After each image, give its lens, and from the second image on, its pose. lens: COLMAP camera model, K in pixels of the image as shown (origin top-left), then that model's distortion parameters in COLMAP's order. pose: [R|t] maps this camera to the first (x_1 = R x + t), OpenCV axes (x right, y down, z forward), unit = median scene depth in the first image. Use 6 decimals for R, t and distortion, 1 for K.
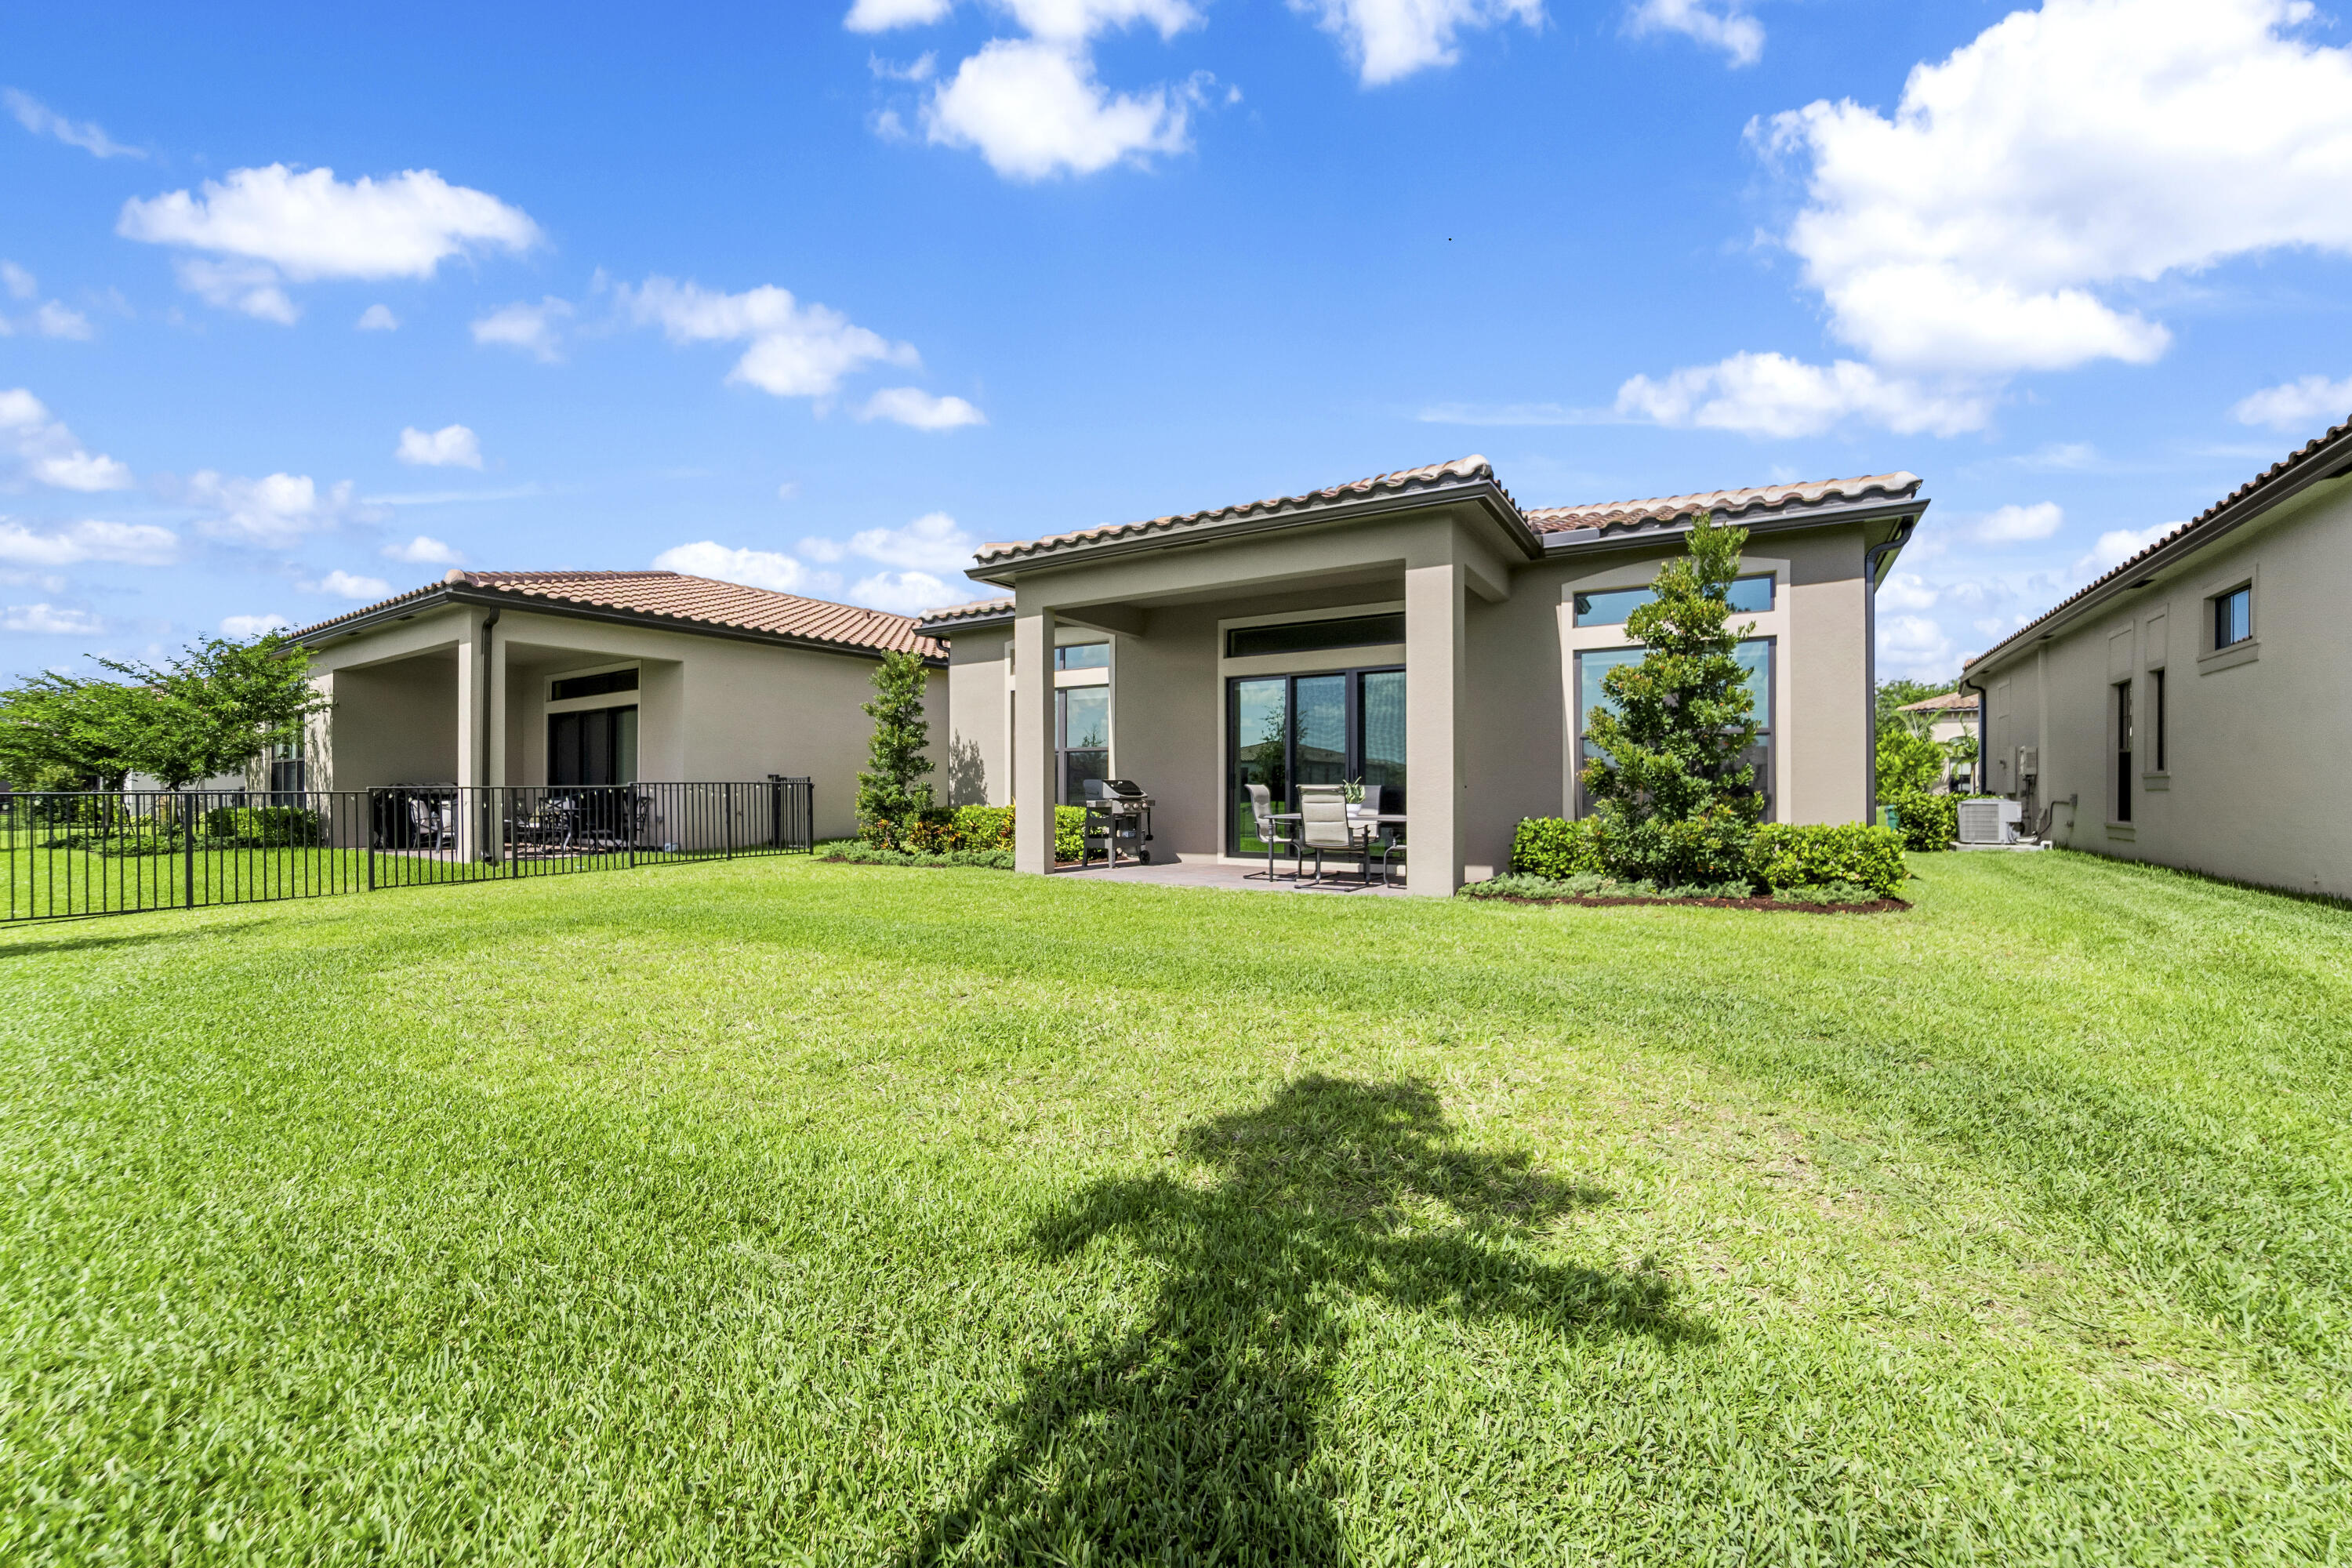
lens RADIAL K [[969.1, 0, 1169.3], [0, 969.1, 798.0], [0, 0, 1]] dist [0.002174, 0.000425]
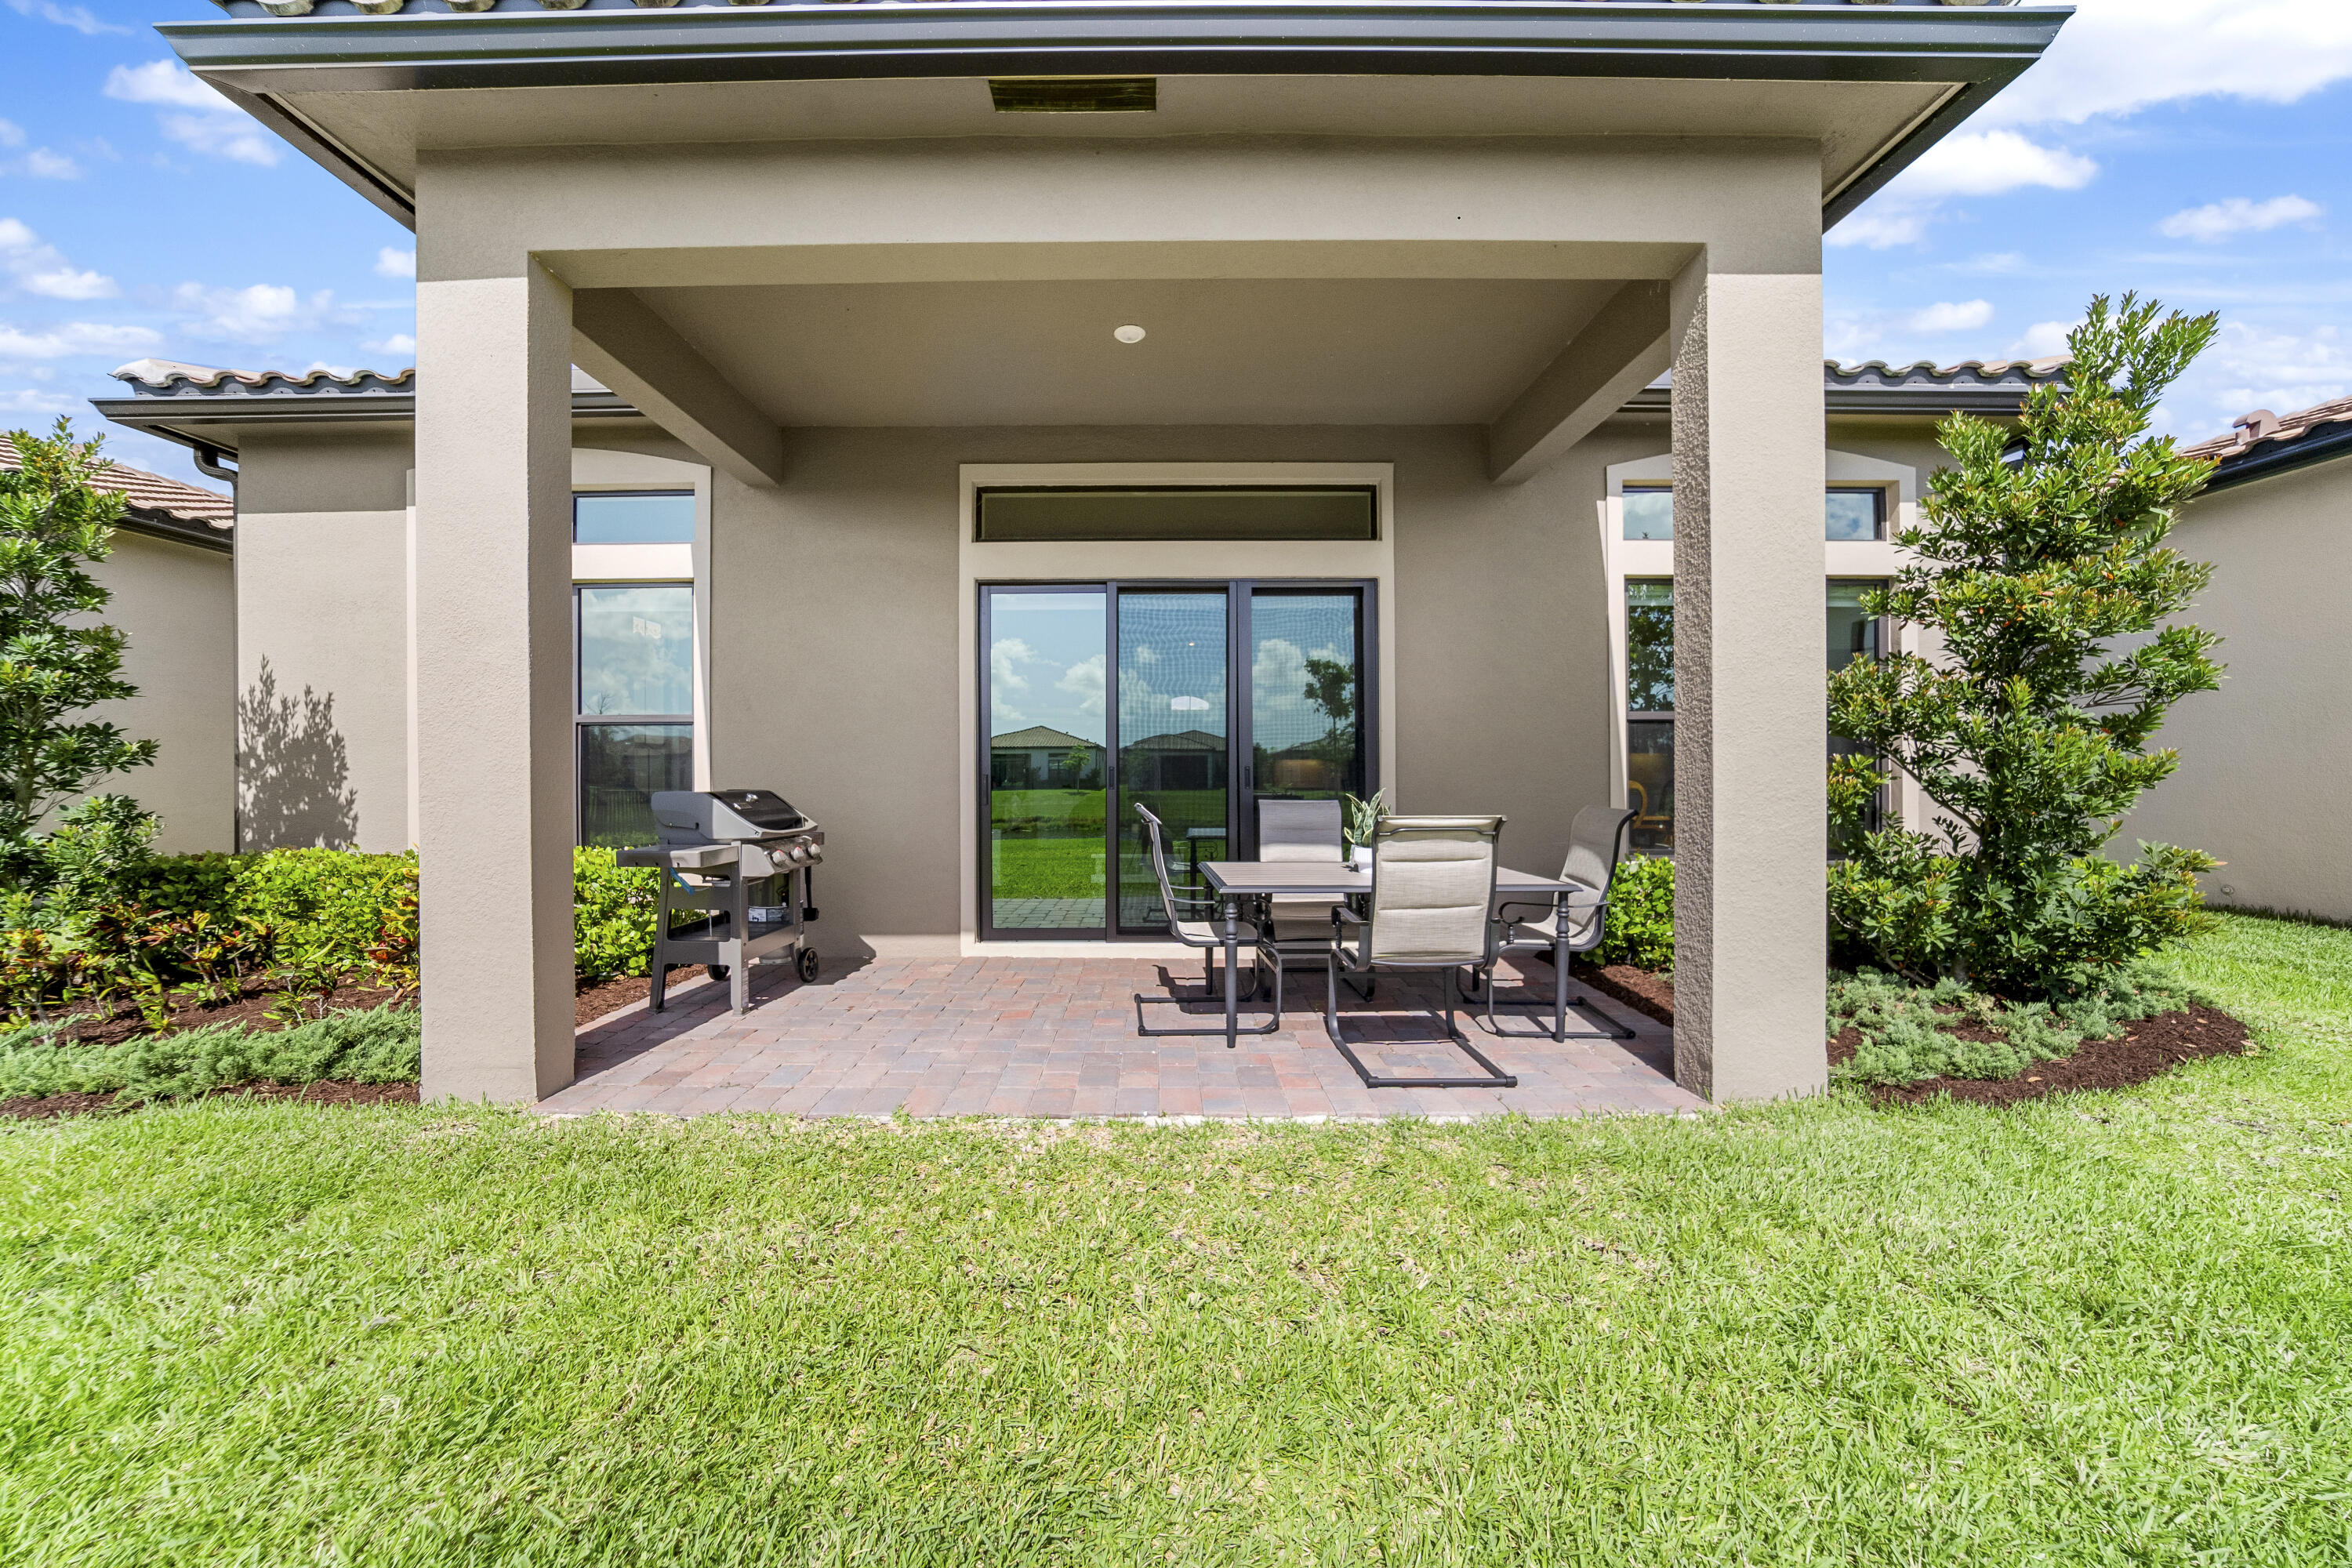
lens RADIAL K [[824.2, 0, 1155.2], [0, 824.2, 782.6], [0, 0, 1]] dist [-0.013675, 0.000090]
pose [[0.852764, -0.008013, 0.522235, -0.085068], [0.006944, 0.999968, 0.004004, -0.021794], [-0.522250, 0.000212, 0.852792, 0.588714]]
